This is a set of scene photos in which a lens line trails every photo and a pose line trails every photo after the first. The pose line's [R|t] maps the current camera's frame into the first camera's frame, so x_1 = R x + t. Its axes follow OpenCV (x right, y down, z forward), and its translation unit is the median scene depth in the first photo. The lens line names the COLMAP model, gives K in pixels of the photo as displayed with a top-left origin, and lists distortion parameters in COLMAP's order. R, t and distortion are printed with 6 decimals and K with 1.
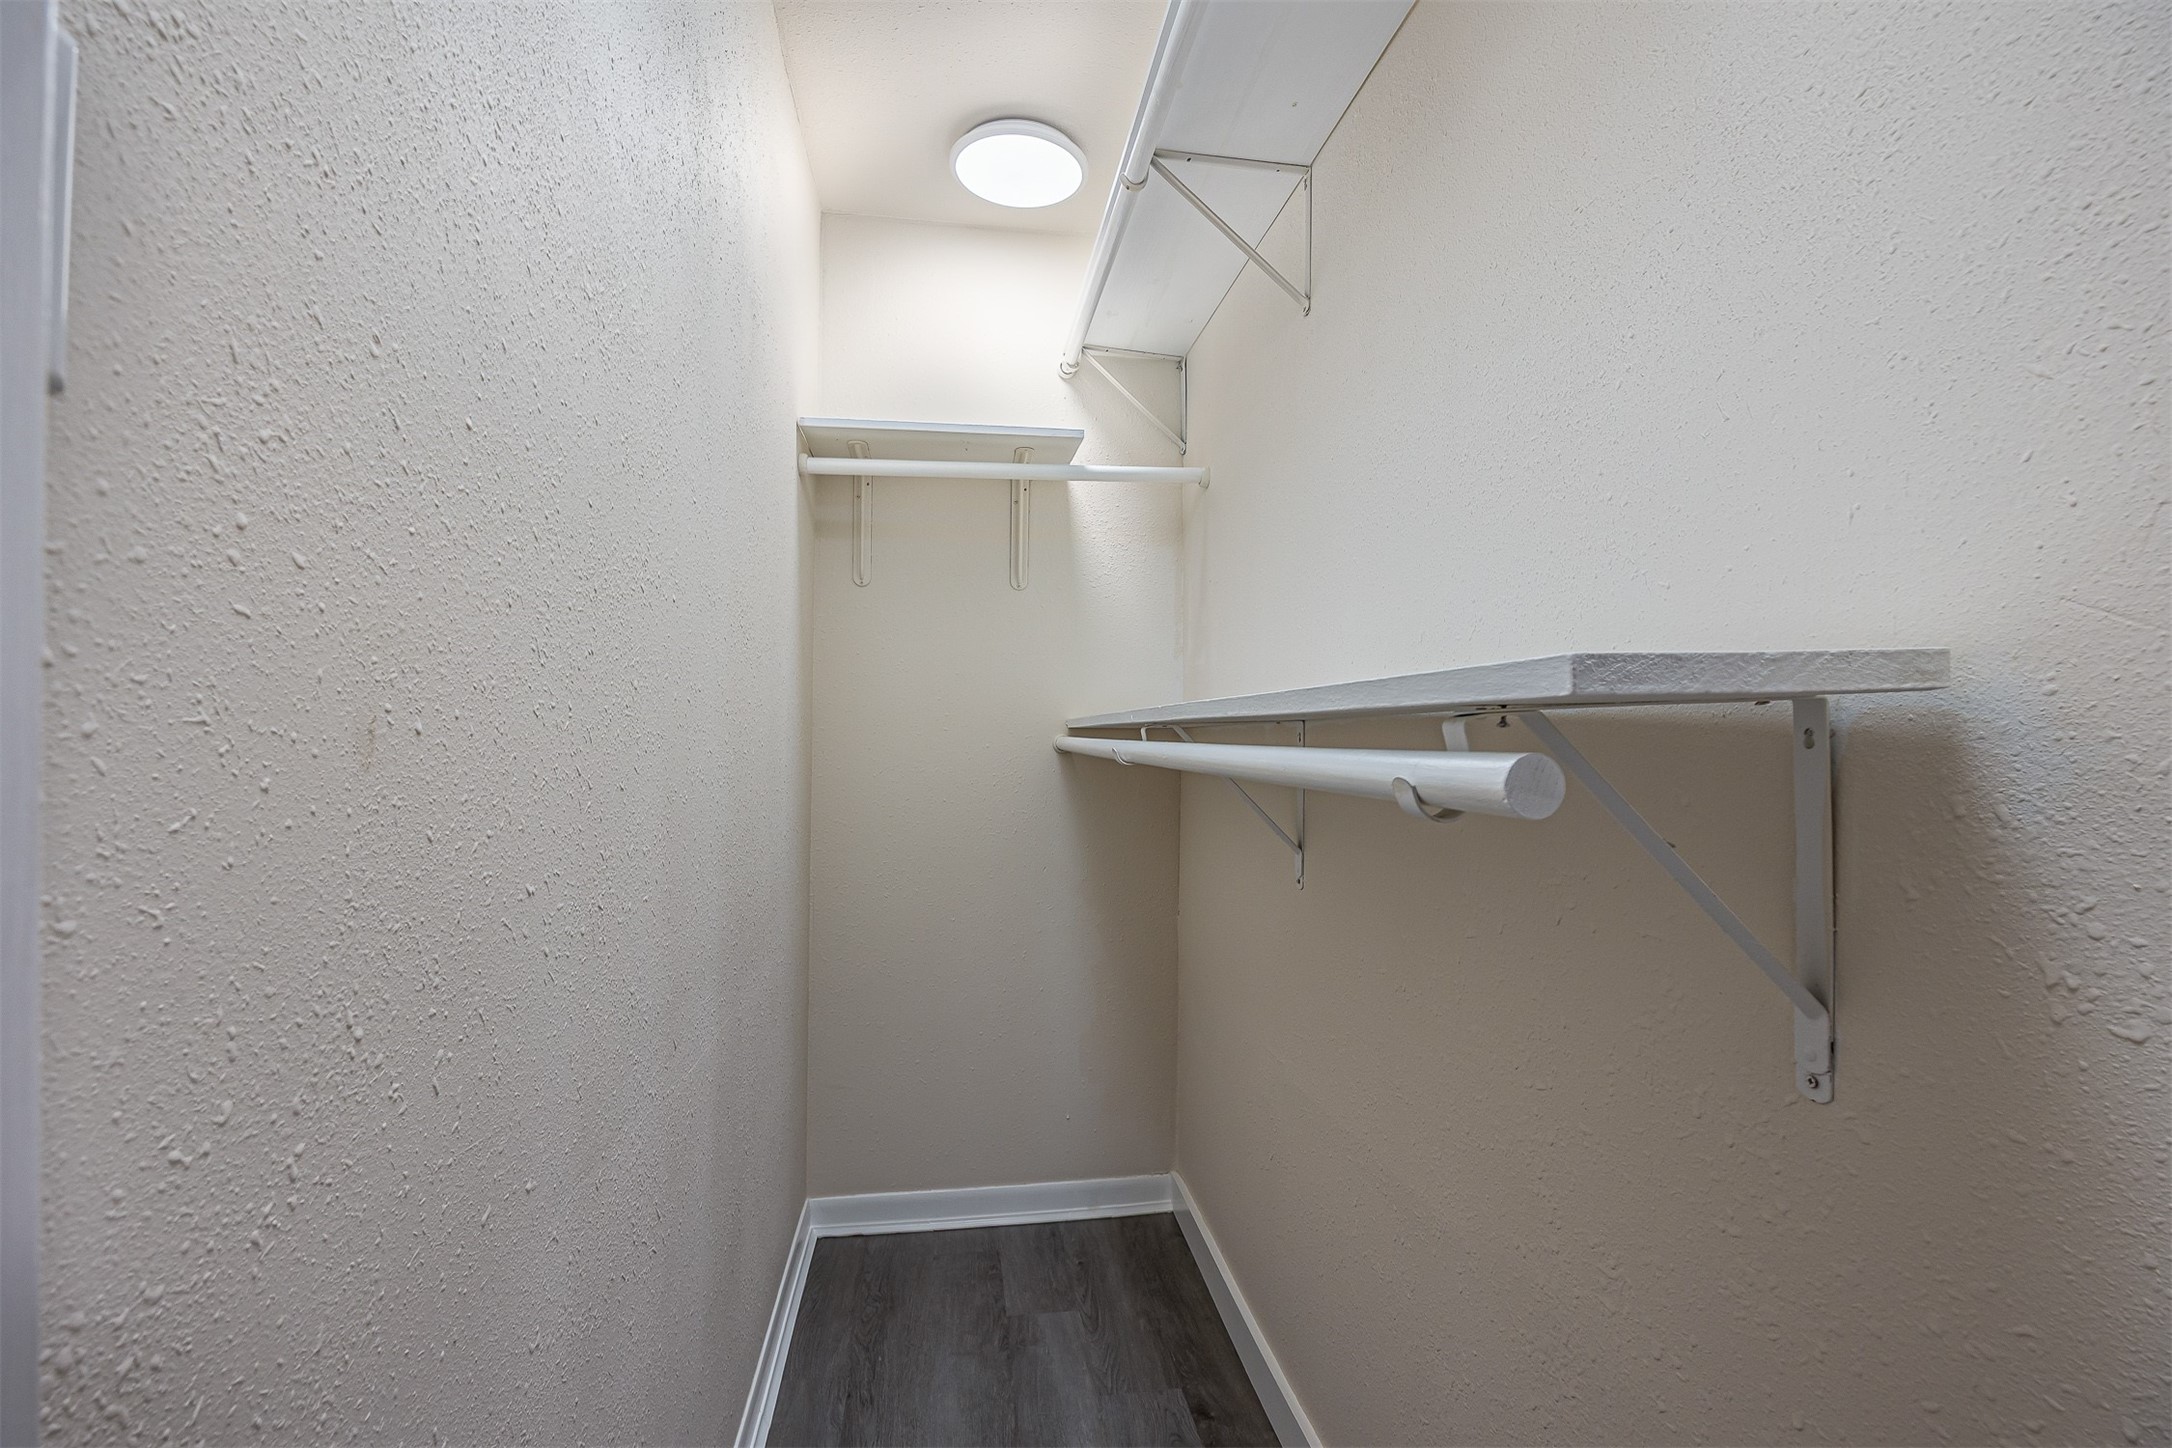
lens RADIAL K [[962.3, 0, 1089.0], [0, 962.3, 726.1], [0, 0, 1]] dist [-0.013614, 0.000182]
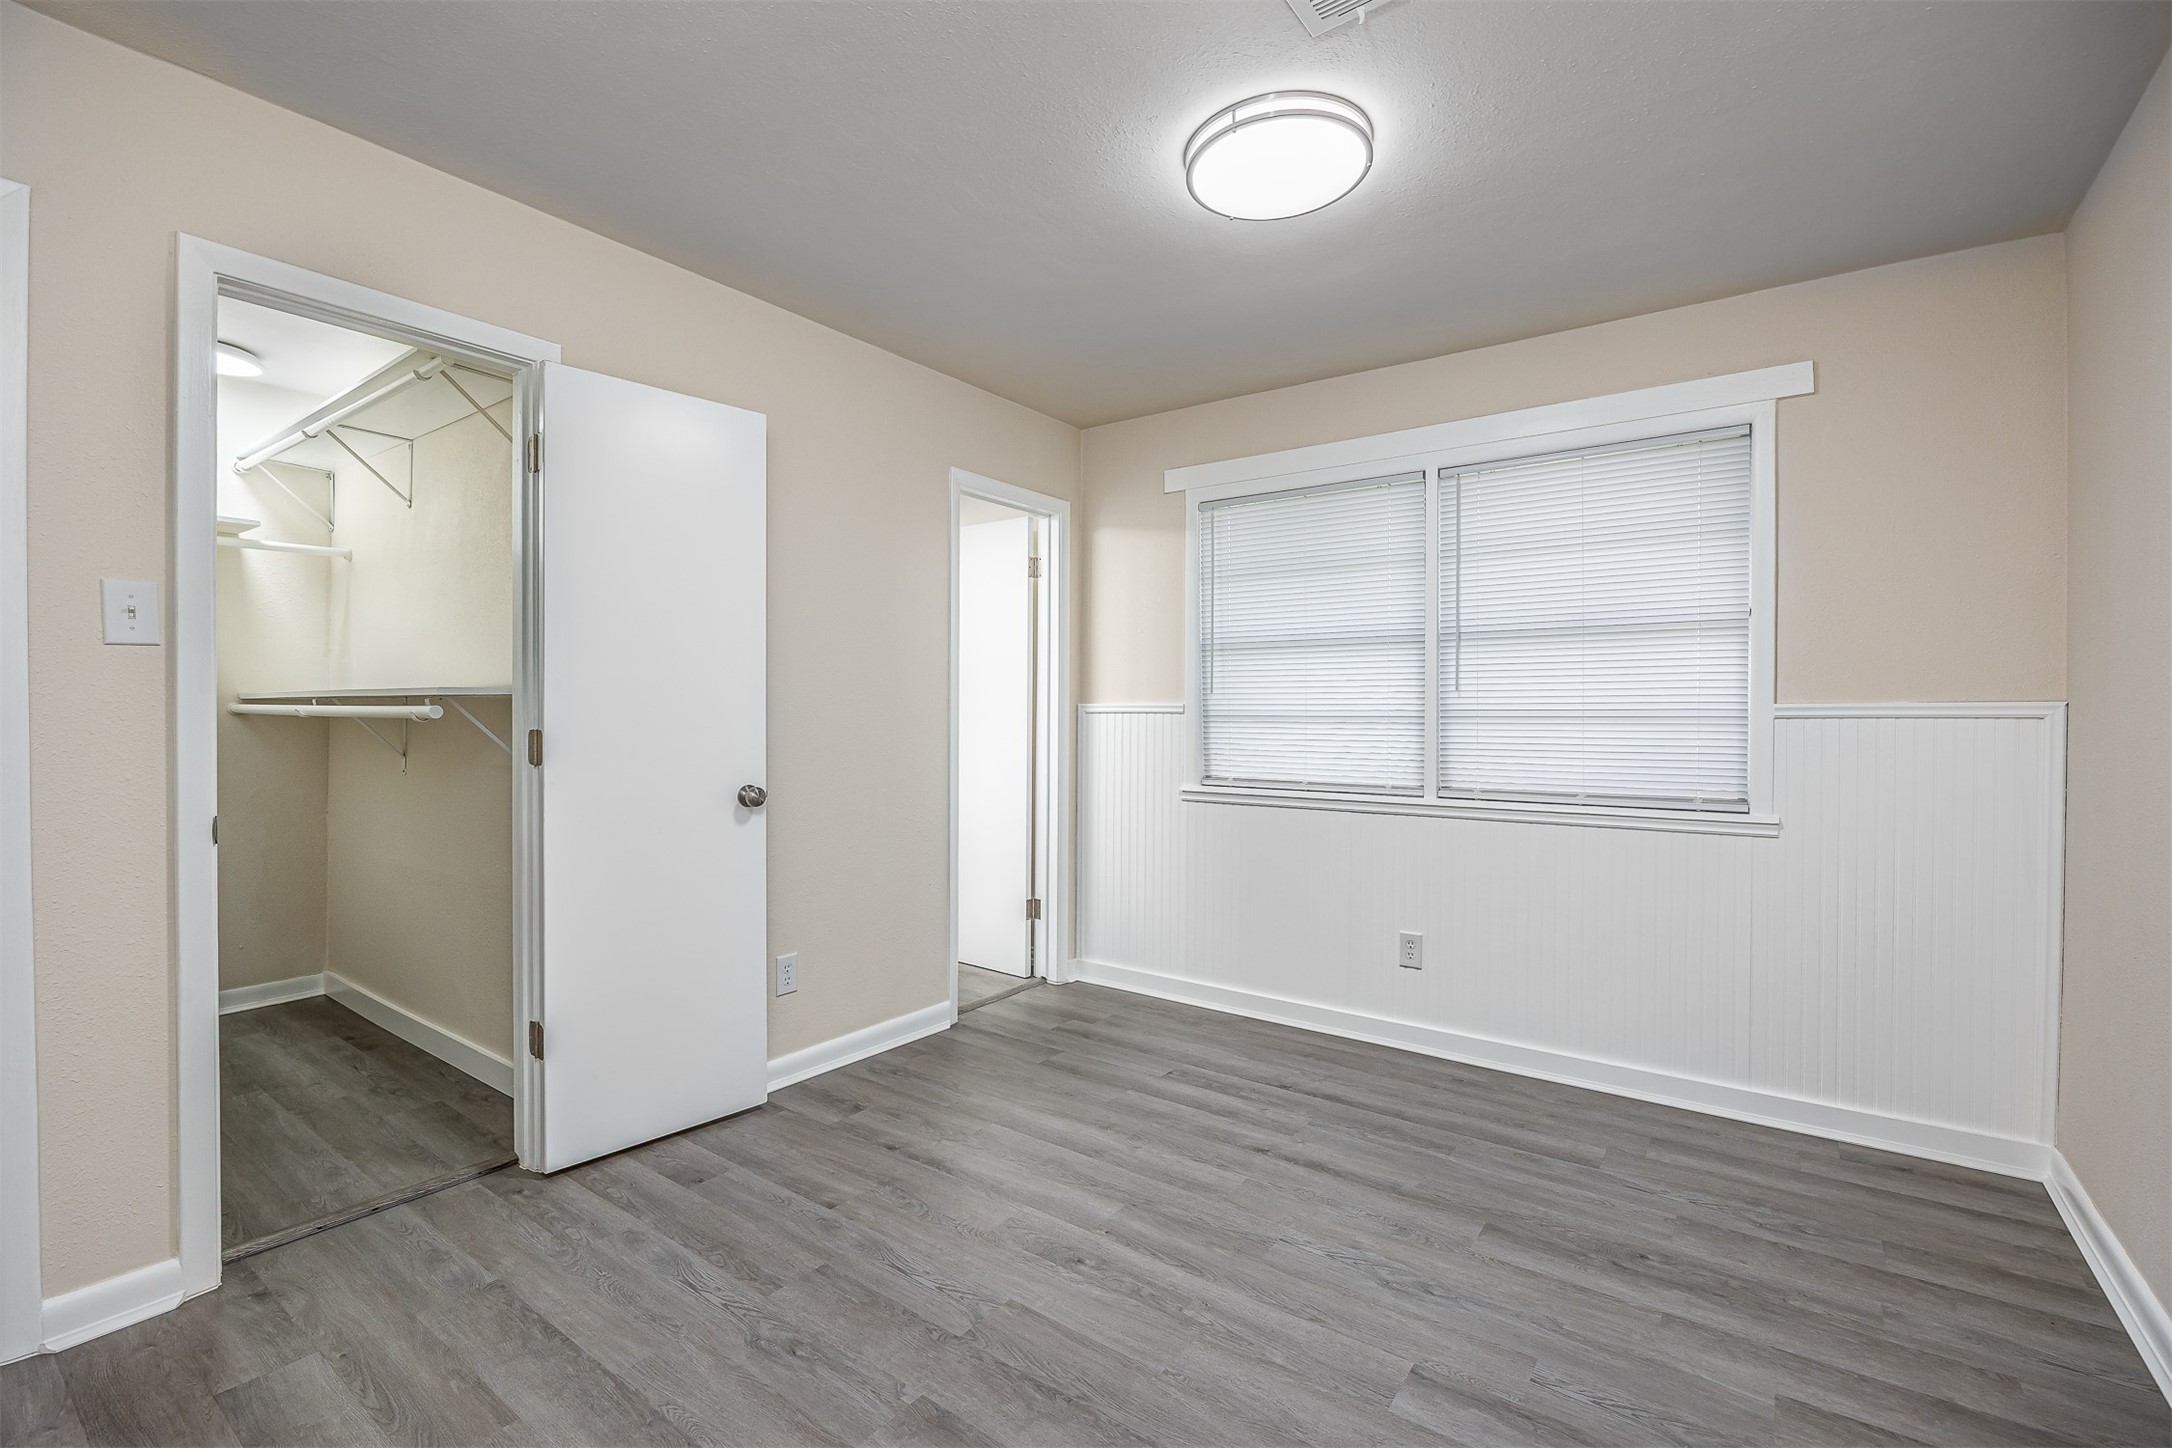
lens RADIAL K [[962.3, 0, 1088.7], [0, 962.3, 716.2], [0, 0, 1]] dist [-0.013614, 0.000182]
pose [[0.701927, -0.002110, 0.712245, -0.216365], [-0.009622, 0.999876, 0.012445, -0.003654], [-0.712183, -0.015589, 0.701820, -1.491969]]
